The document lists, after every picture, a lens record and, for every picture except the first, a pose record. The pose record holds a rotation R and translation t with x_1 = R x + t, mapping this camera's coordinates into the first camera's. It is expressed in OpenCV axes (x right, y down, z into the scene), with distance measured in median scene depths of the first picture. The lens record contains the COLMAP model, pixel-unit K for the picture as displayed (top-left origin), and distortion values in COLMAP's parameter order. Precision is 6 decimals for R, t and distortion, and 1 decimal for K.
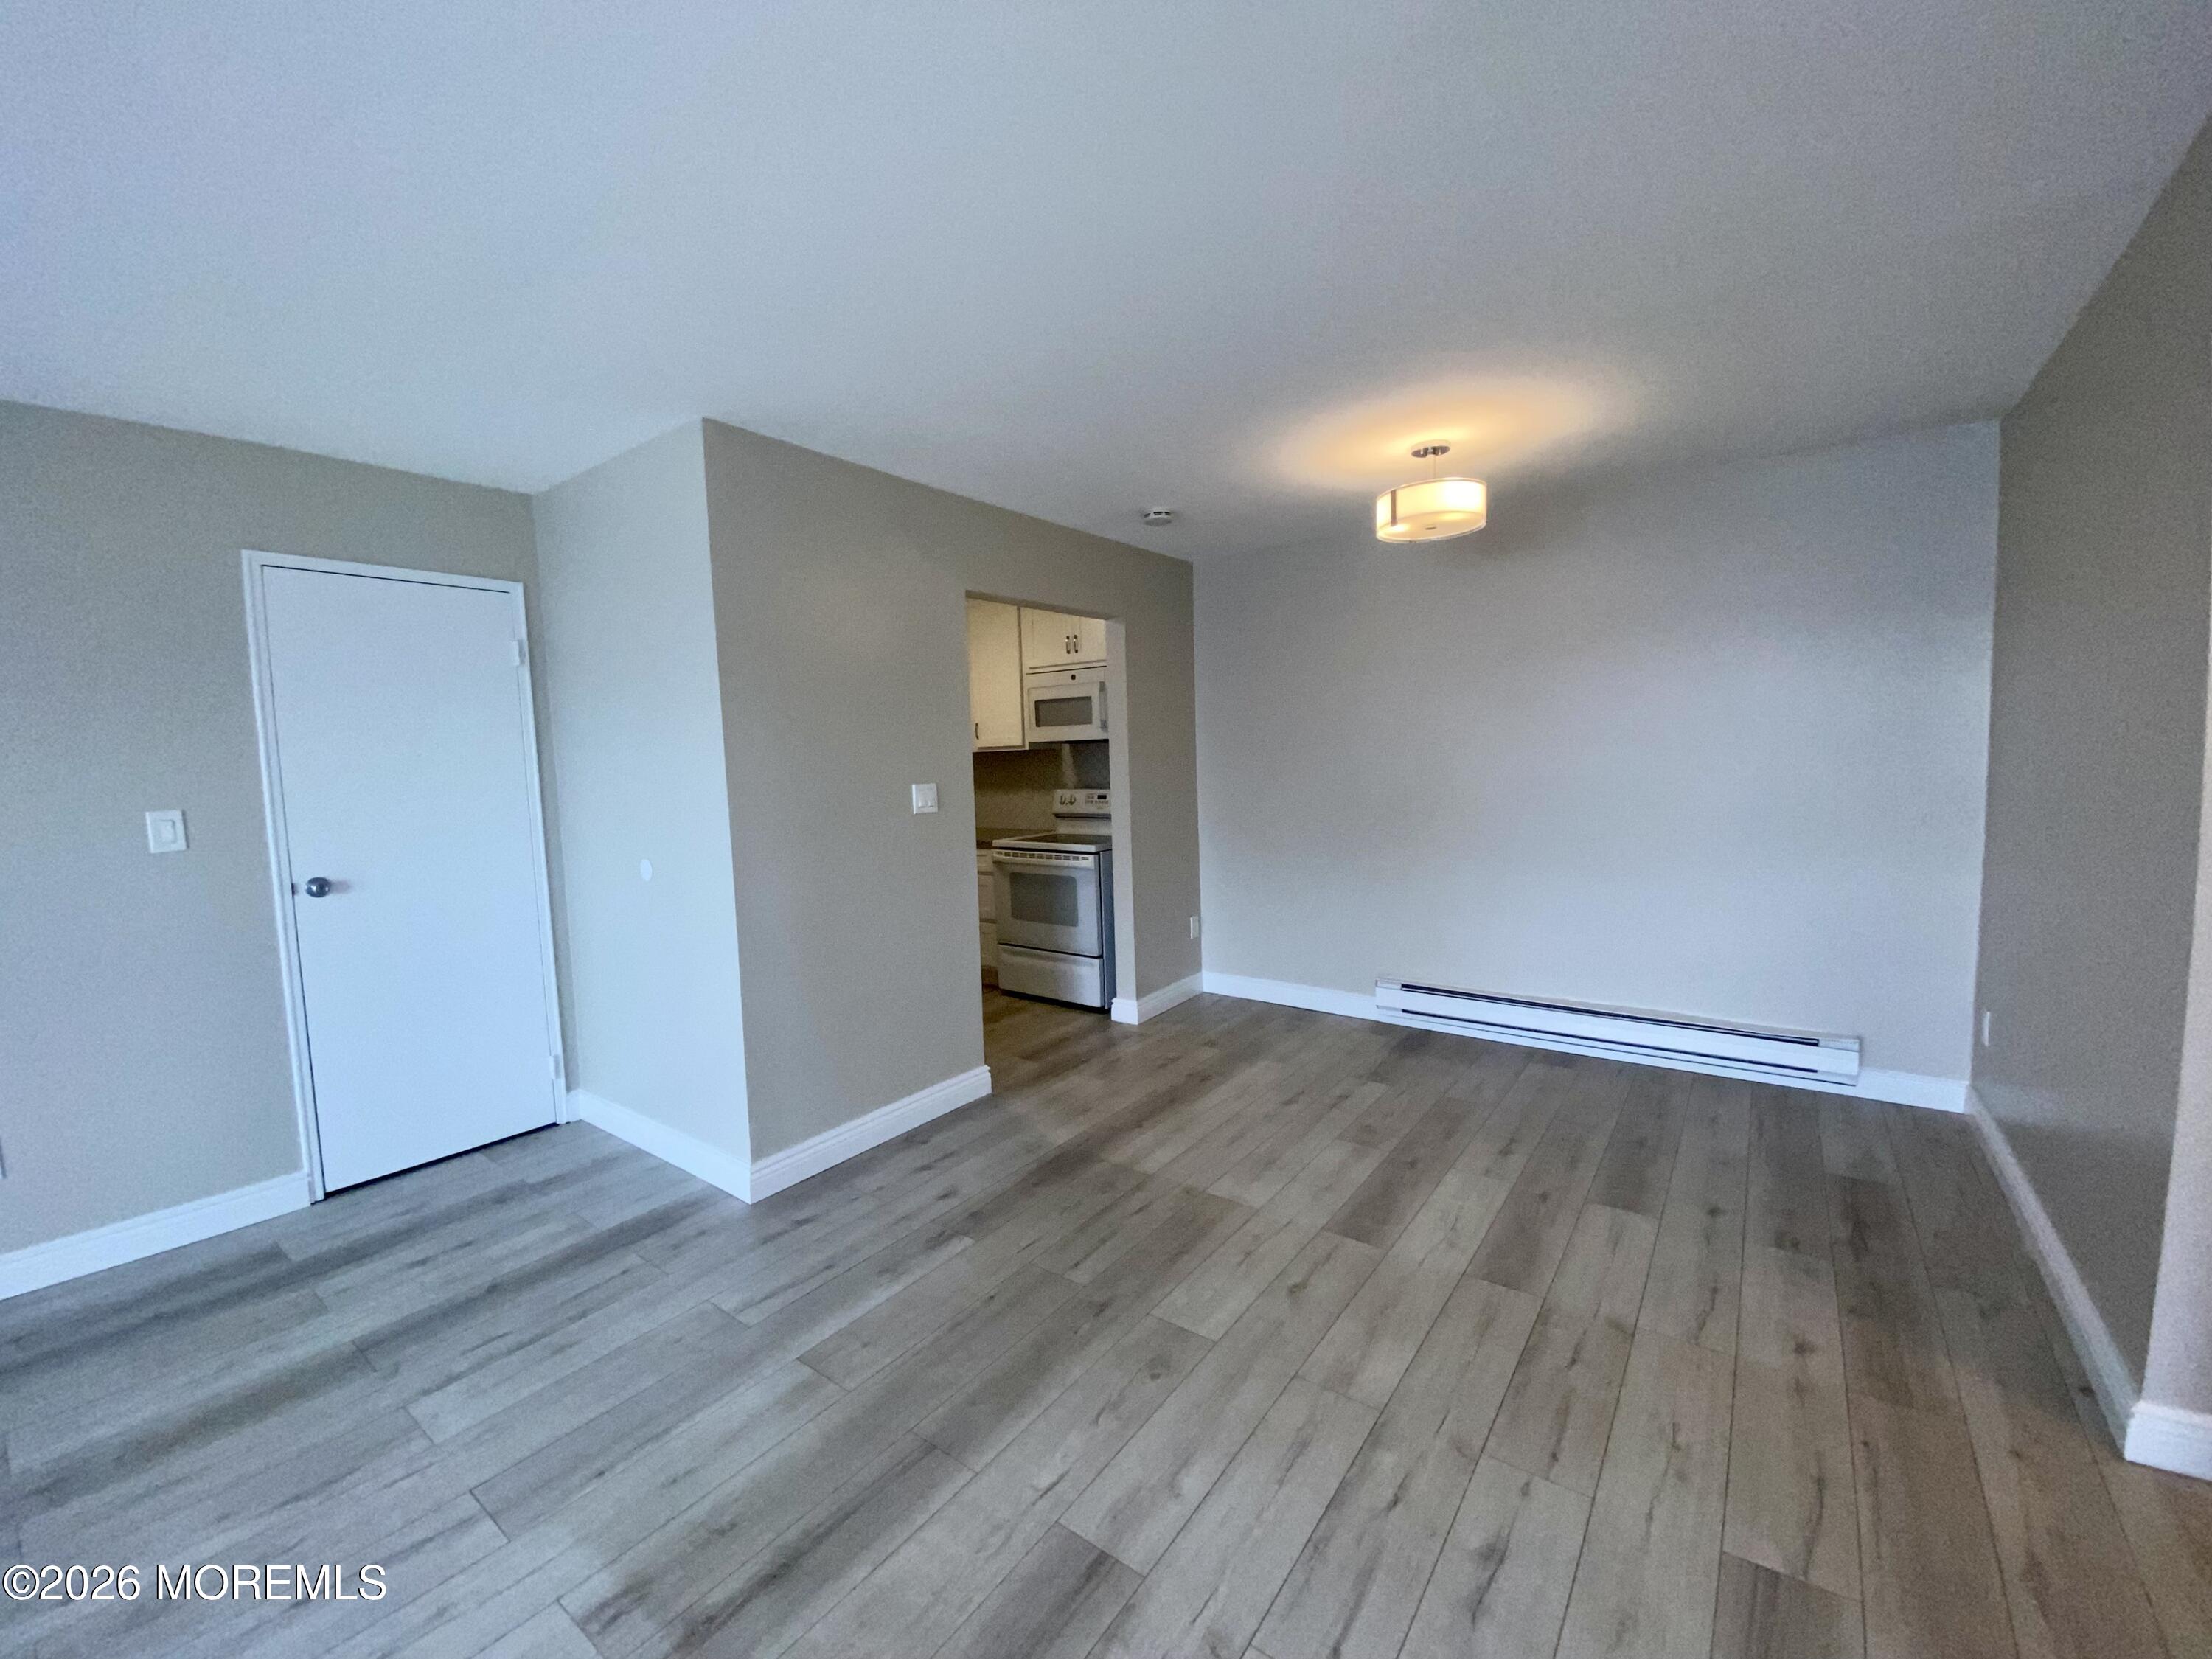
lens RADIAL K [[895.4, 0, 1082.9], [0, 895.4, 819.6], [0, 0, 1]] dist [0.001160, -0.011551]
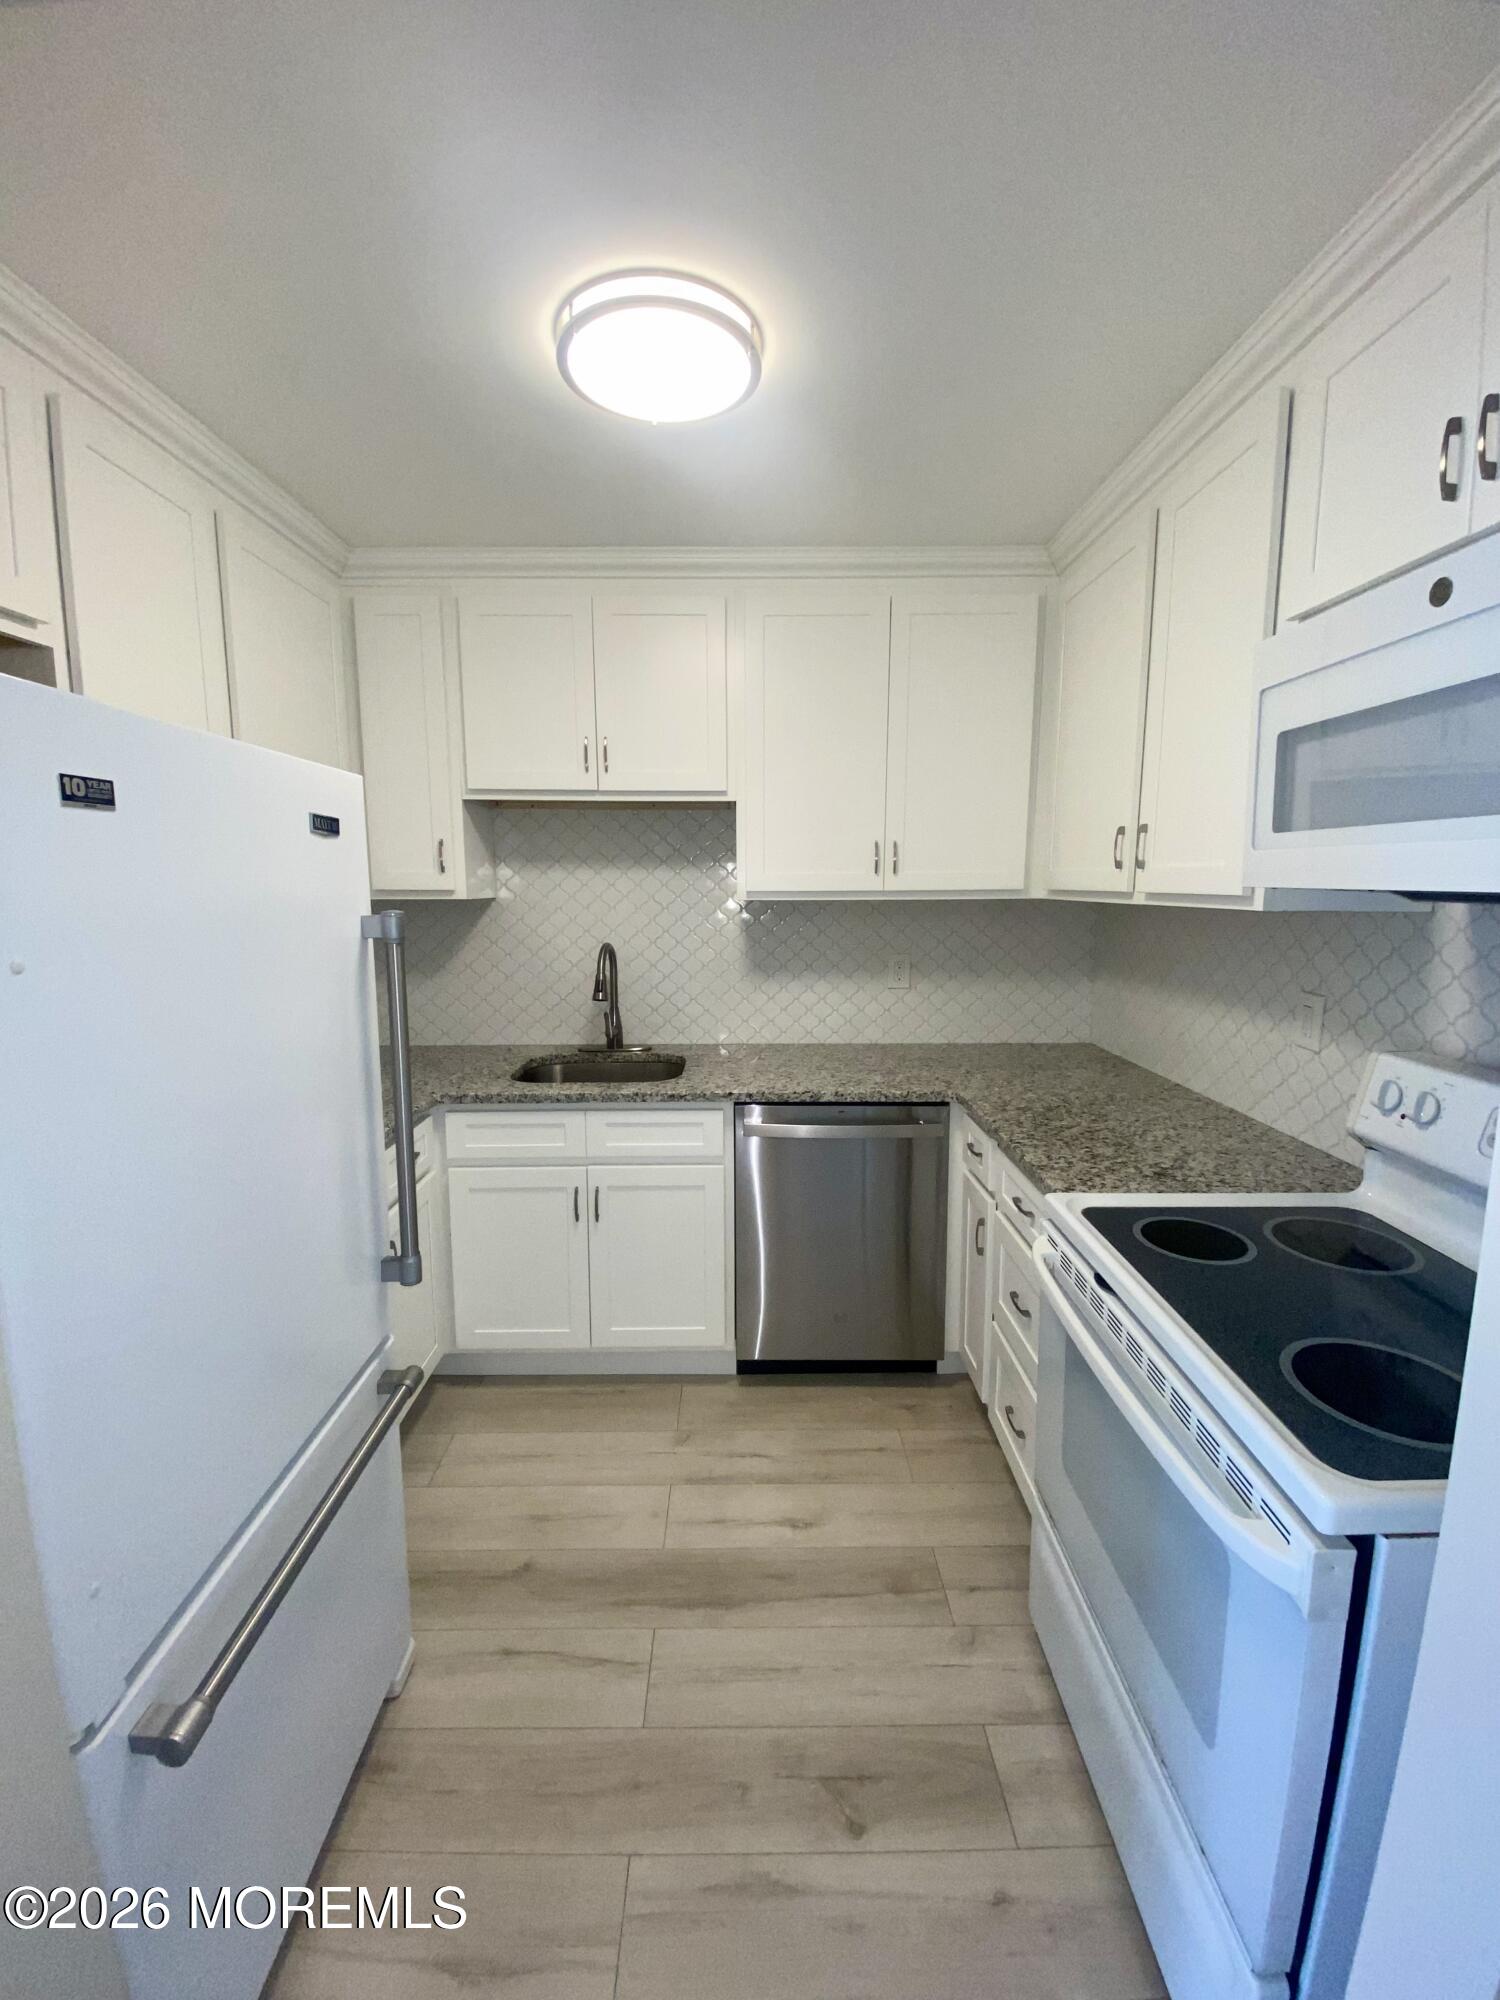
lens RADIAL K [[809.5, 0, 743.4], [0, 809.5, 991.8], [0, 0, 1]] dist [0.001160, -0.011551]
pose [[0.609479, 0.140637, -0.780228, 0.076595], [-0.076136, 0.989974, 0.118970, -0.116306], [0.789138, -0.013106, 0.614077, 1.154115]]
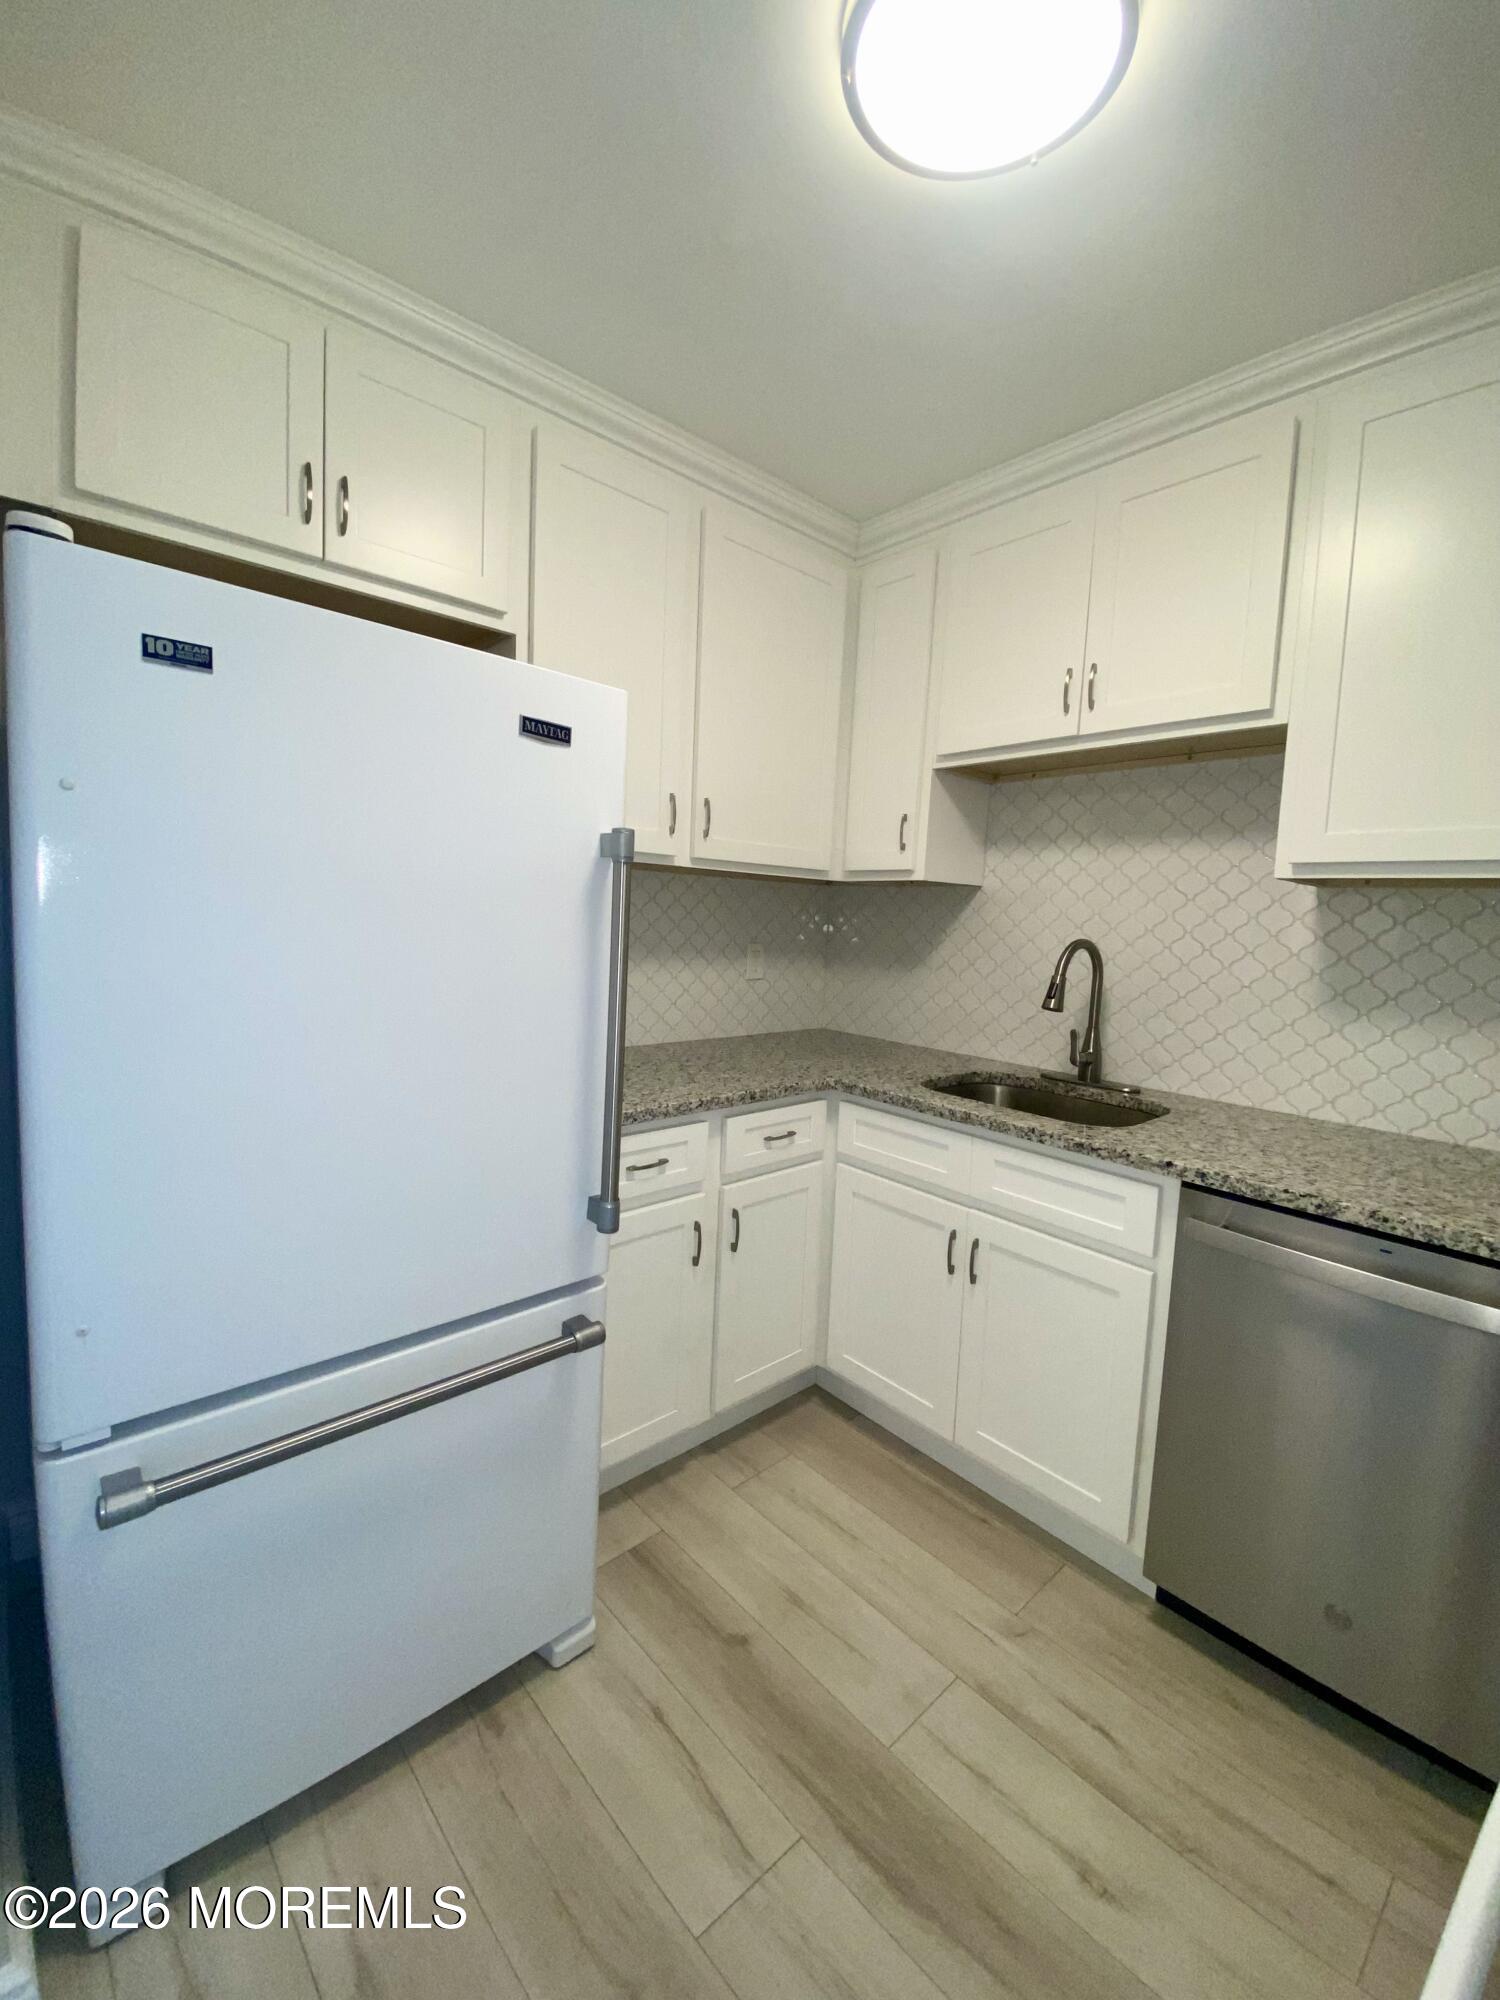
lens RADIAL K [[809.5, 0, 735.1], [0, 809.5, 984.3], [0, 0, 1]] dist [0.001160, -0.011551]
pose [[-0.188966, 0.114660, -0.975267, 0.017064], [-0.112479, 0.984096, 0.137492, -0.080058], [0.975521, 0.135679, -0.173064, 1.392893]]
